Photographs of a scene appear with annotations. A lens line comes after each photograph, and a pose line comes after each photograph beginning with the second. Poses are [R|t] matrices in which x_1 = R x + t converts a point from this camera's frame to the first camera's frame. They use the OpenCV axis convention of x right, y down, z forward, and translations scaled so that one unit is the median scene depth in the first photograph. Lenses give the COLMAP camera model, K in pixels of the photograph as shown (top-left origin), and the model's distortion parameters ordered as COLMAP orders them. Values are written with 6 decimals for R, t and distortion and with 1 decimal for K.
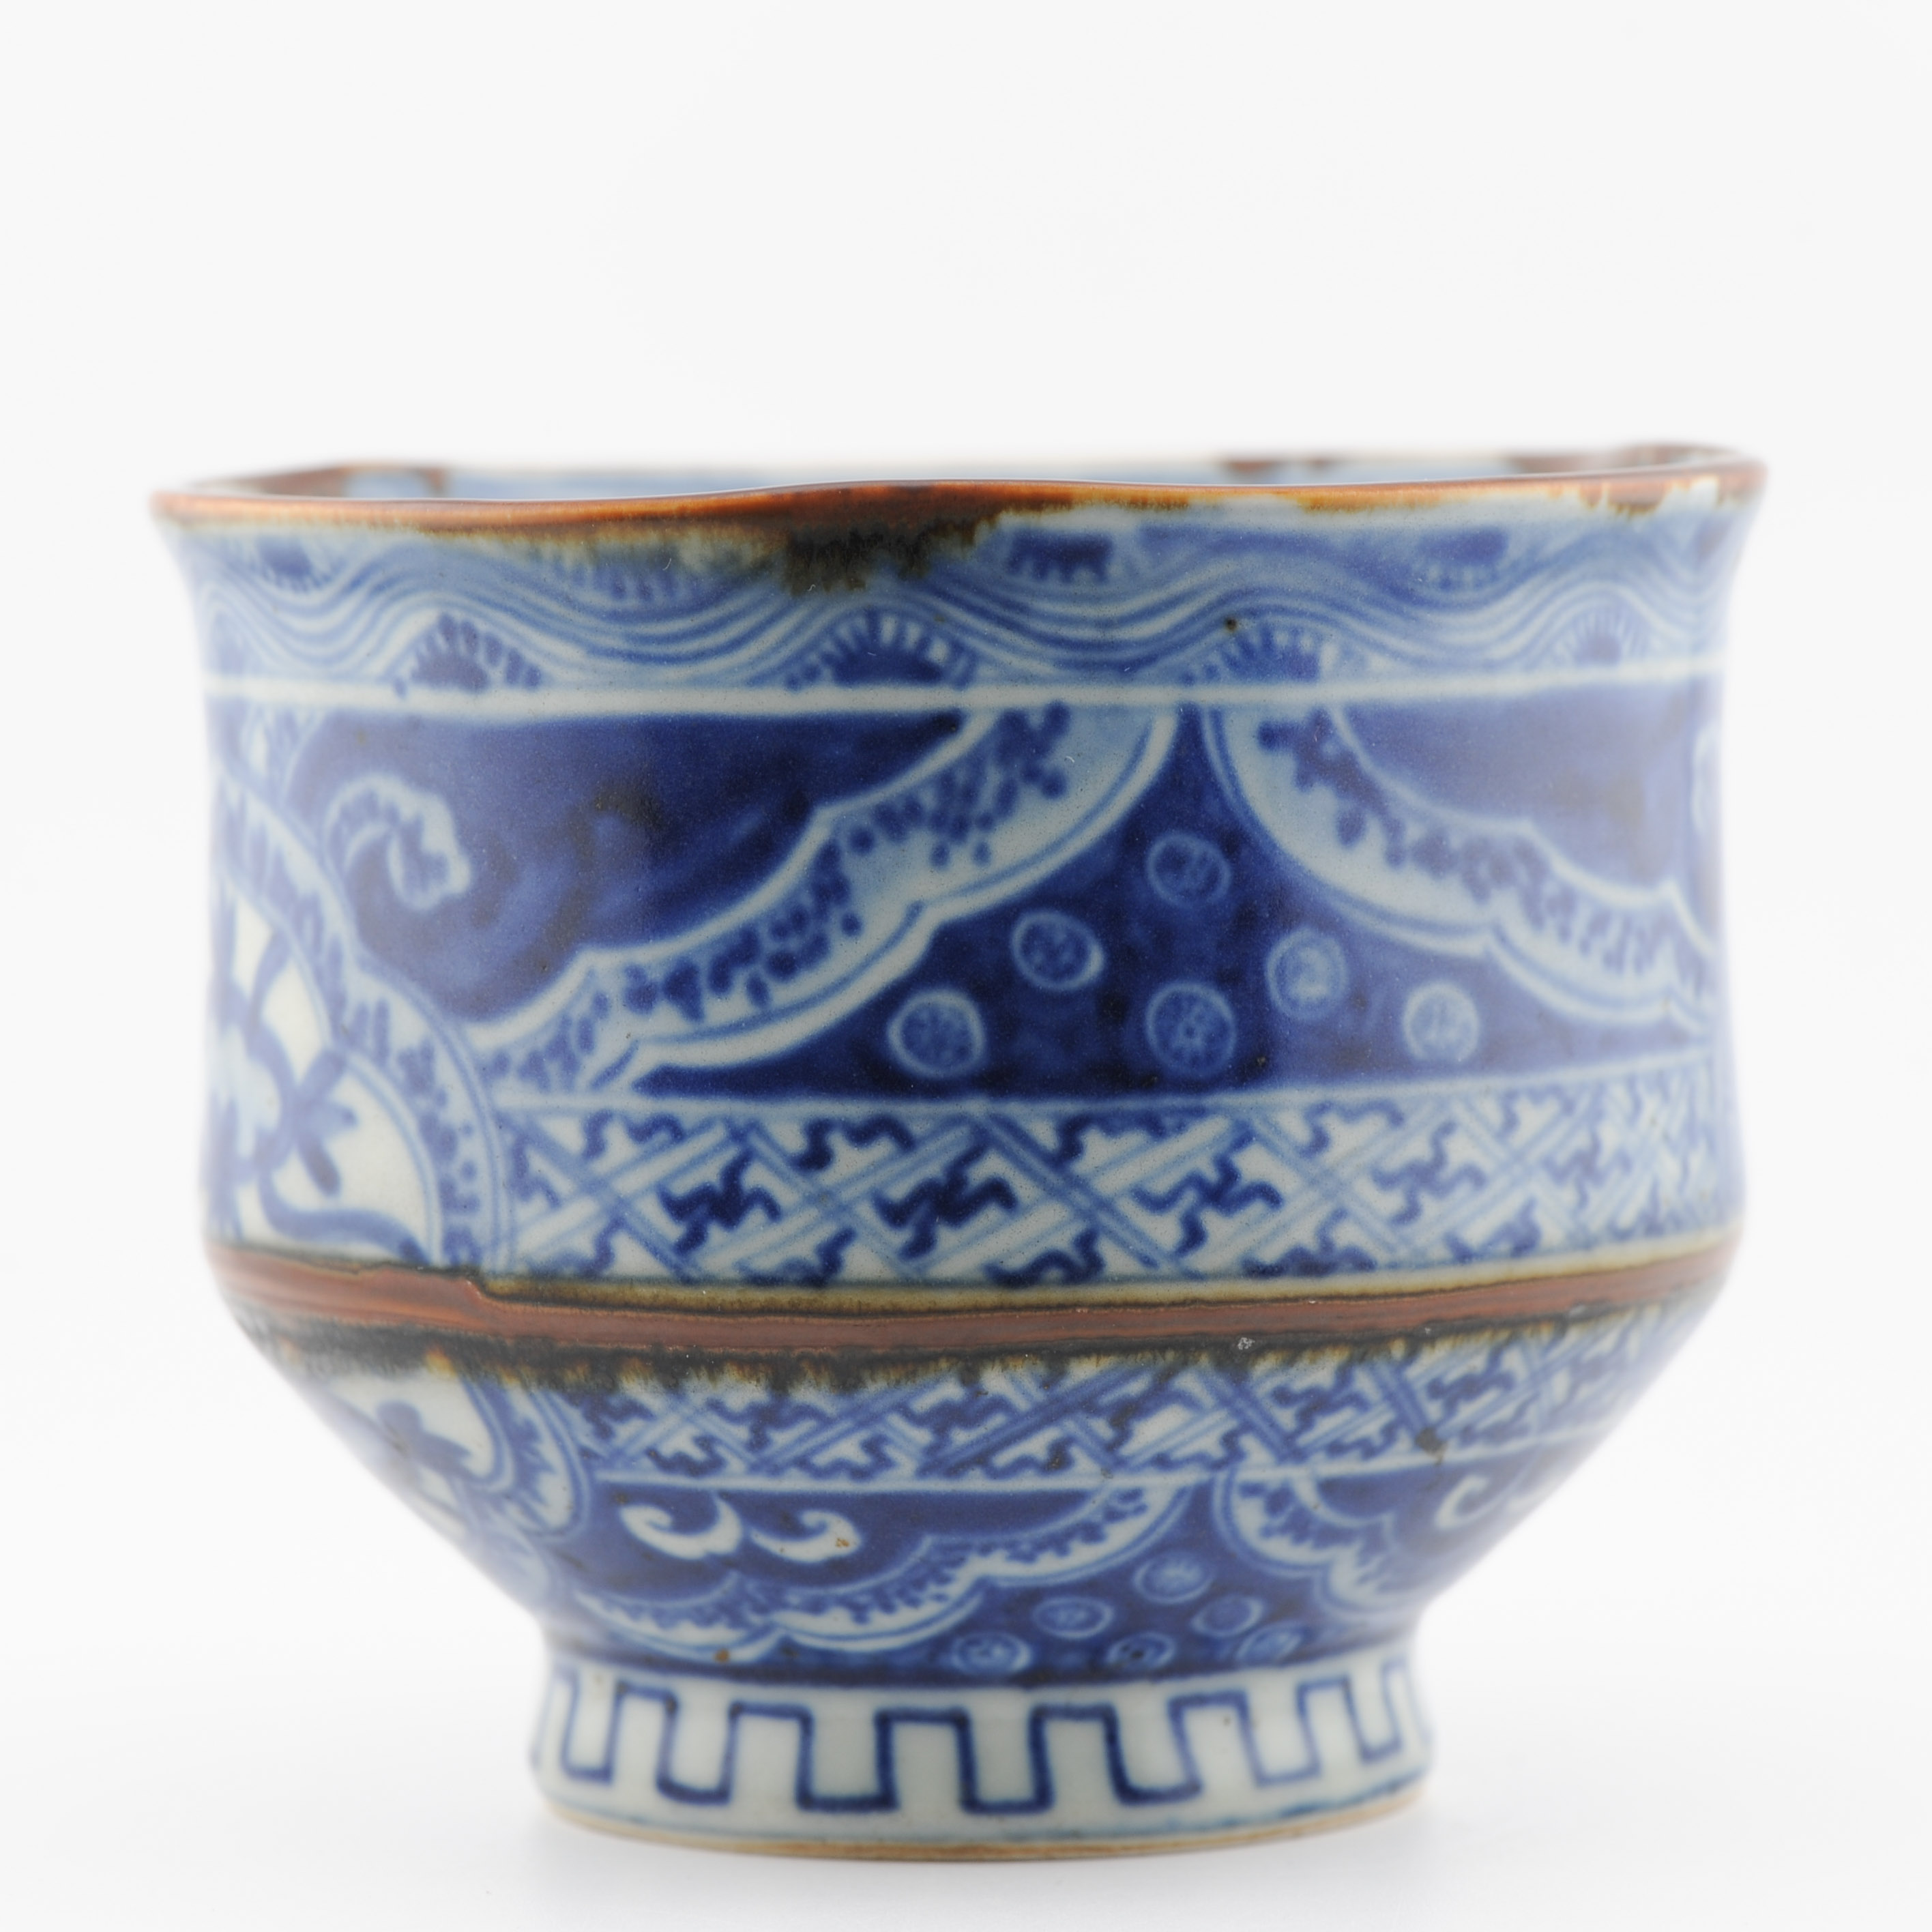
lens RADIAL K [[10210.8, 0, 966.0], [0, 10210.8, 966.0], [0, 0, 1]] dist [-0.275070, -8.654582]
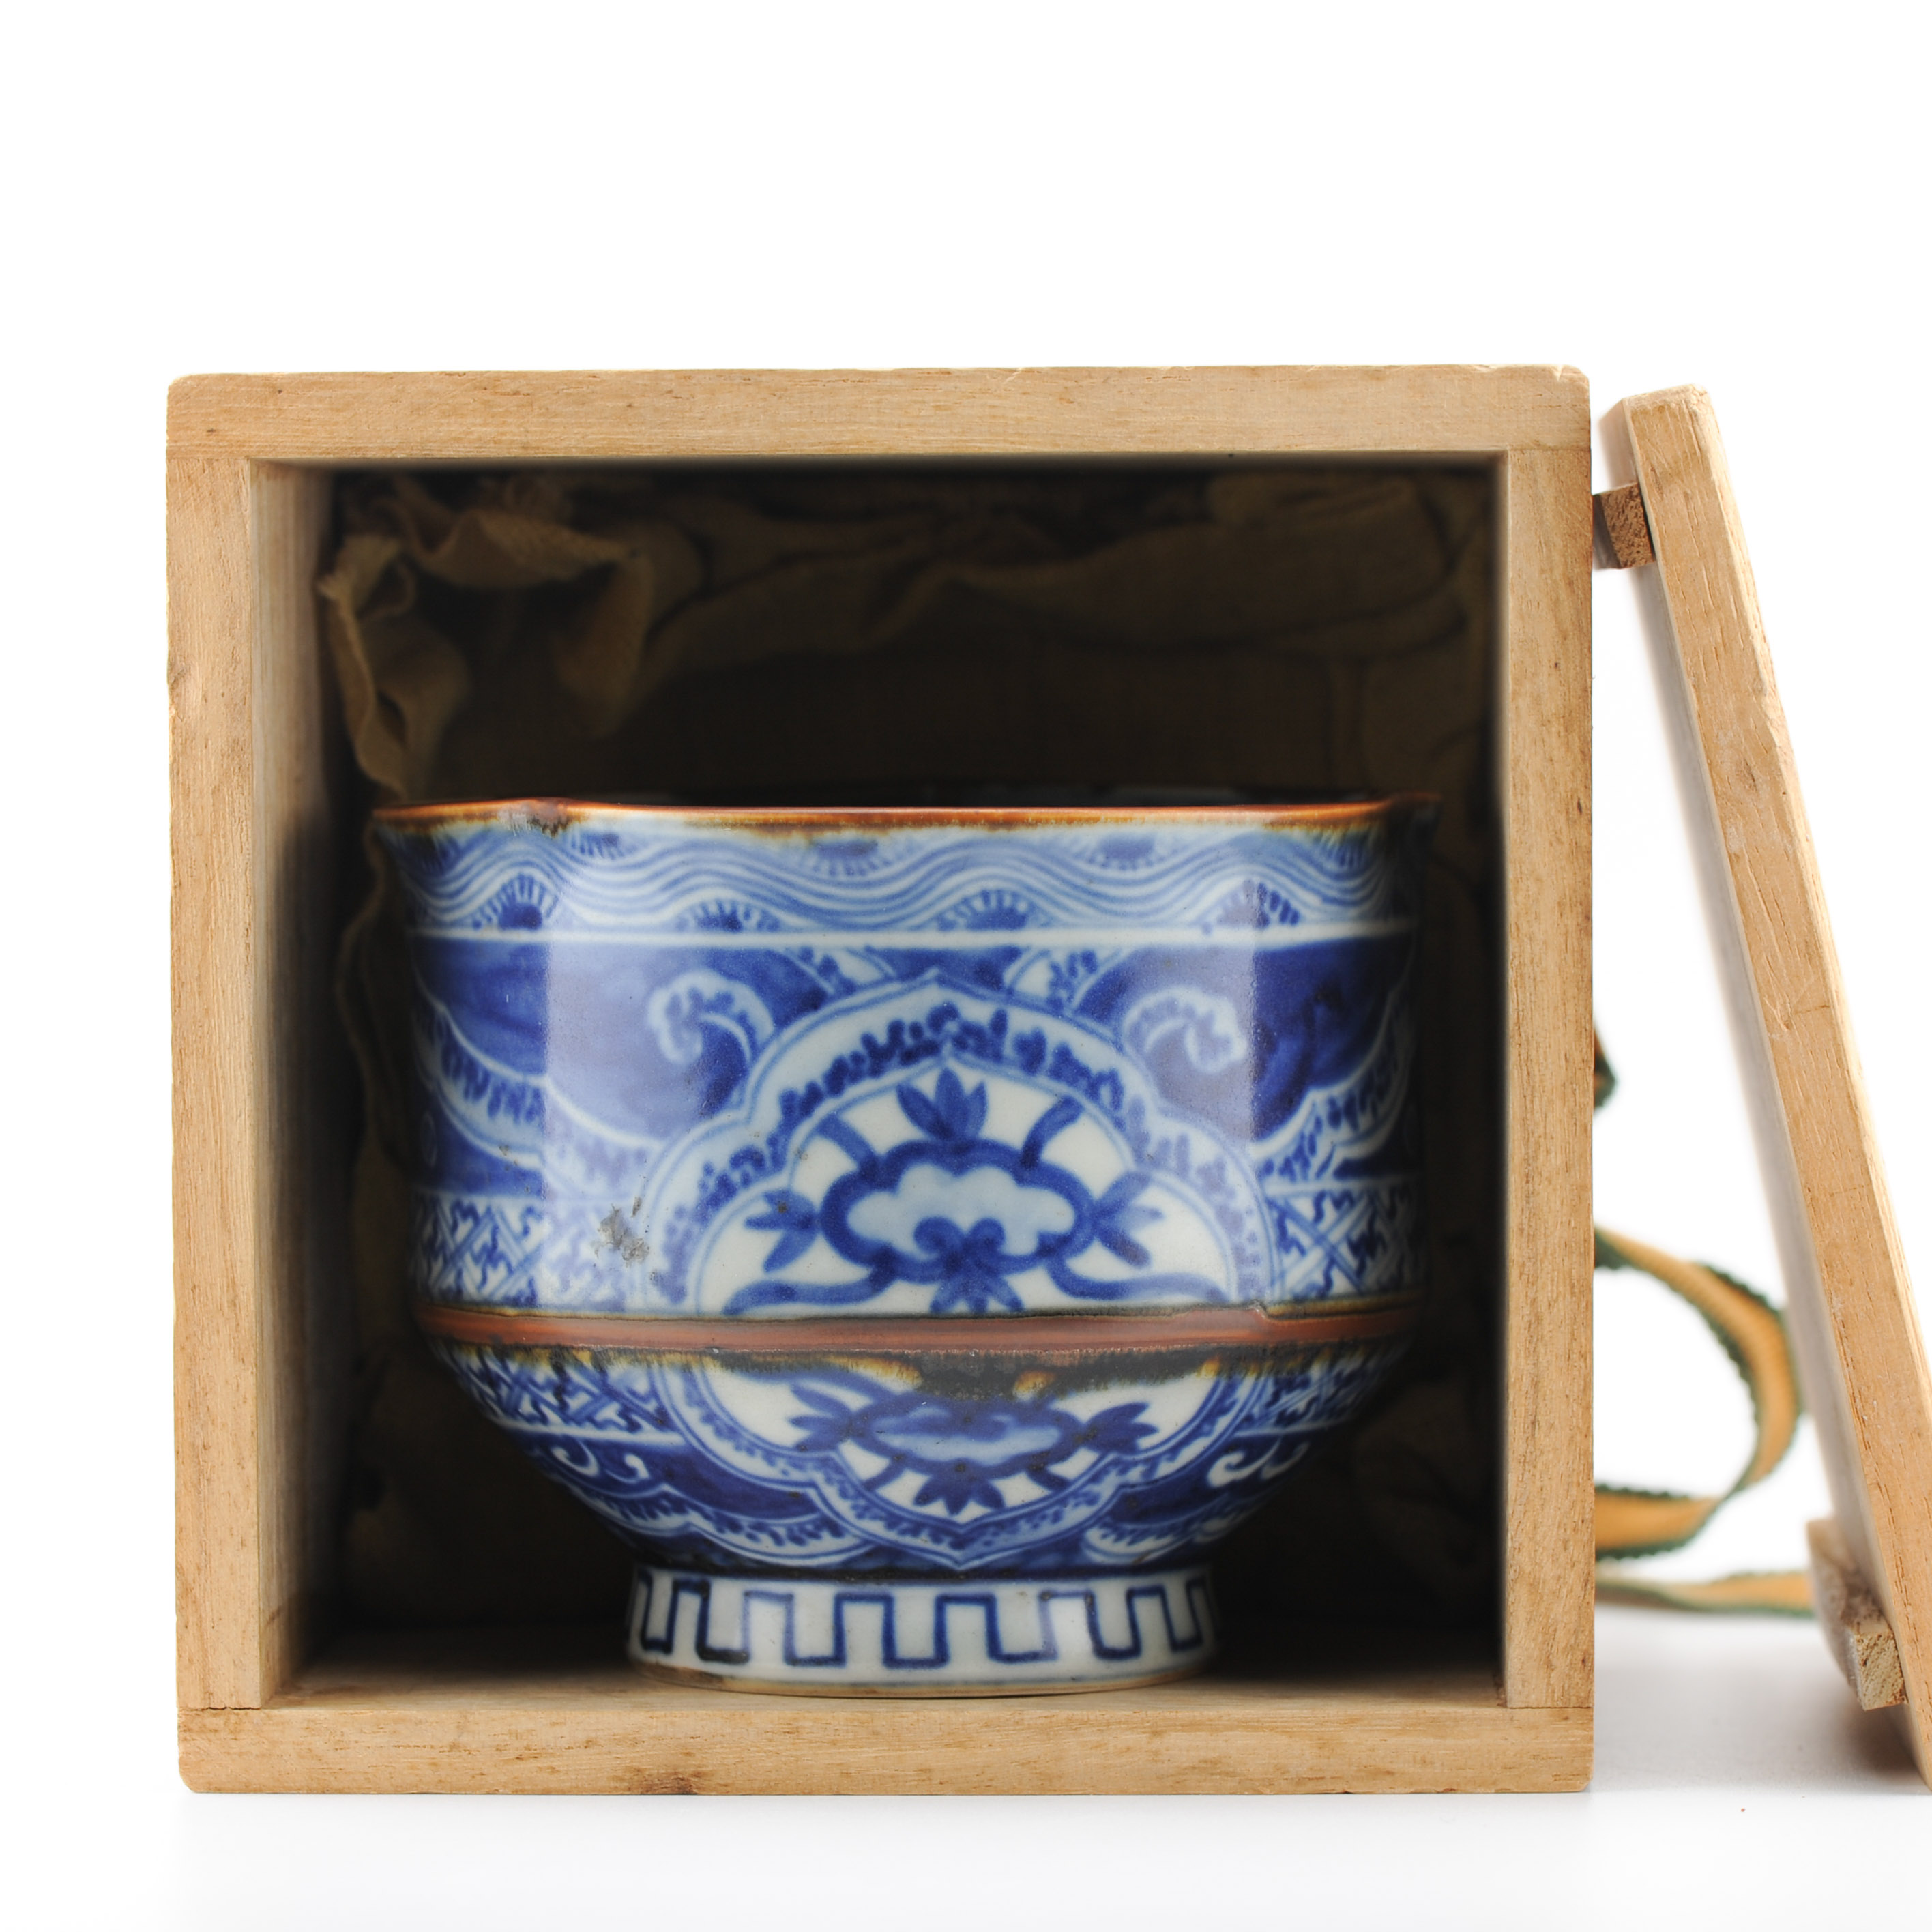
lens RADIAL K [[9378.0, 0, 966.0], [0, 9378.0, 966.0], [0, 0, 1]] dist [-0.270019, 2.649402]
pose [[0.226267, -0.019450, 0.973871, -1.458310], [0.073007, 0.997327, 0.002956, -0.028851], [-0.971325, 0.070430, 0.227083, 0.722232]]
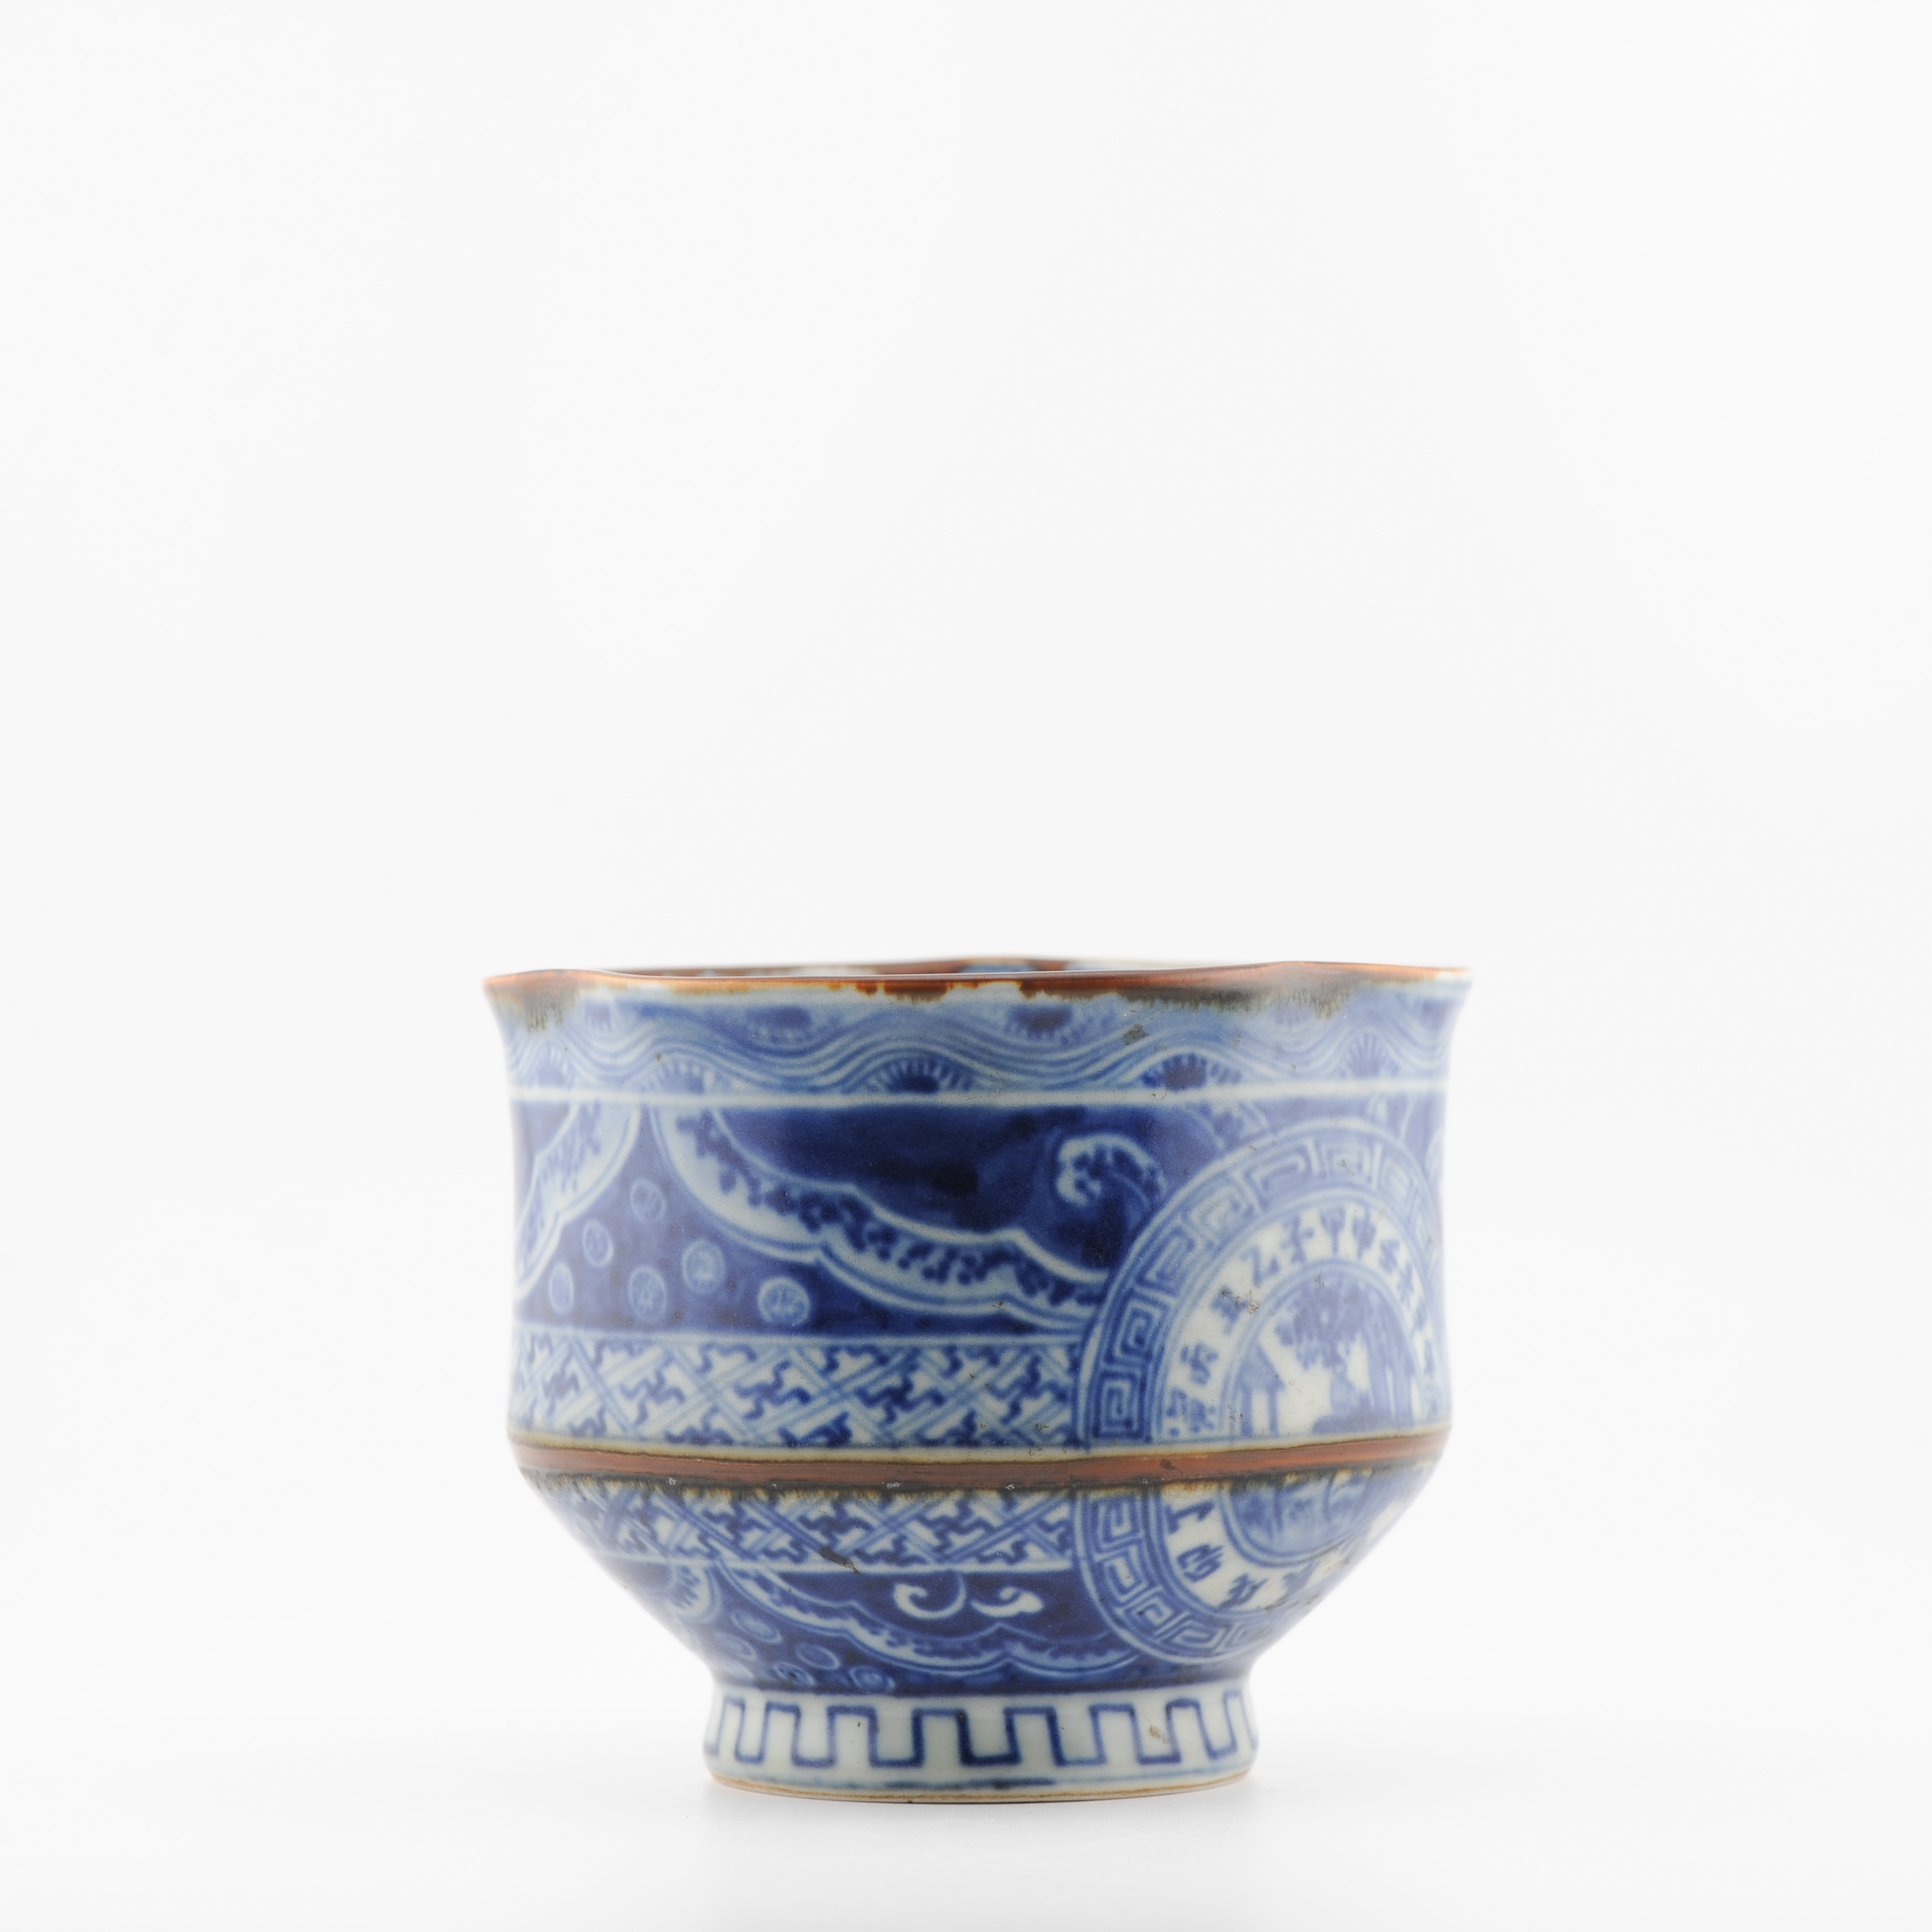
lens RADIAL K [[9378.0, 0, 966.0], [0, 9378.0, 966.0], [0, 0, 1]] dist [-0.270019, 2.649402]
pose [[0.523996, 0.022678, -0.851419, 1.376146], [-0.061115, 0.998070, -0.011029, -0.034384], [0.849525, 0.057814, 0.524371, 0.218337]]
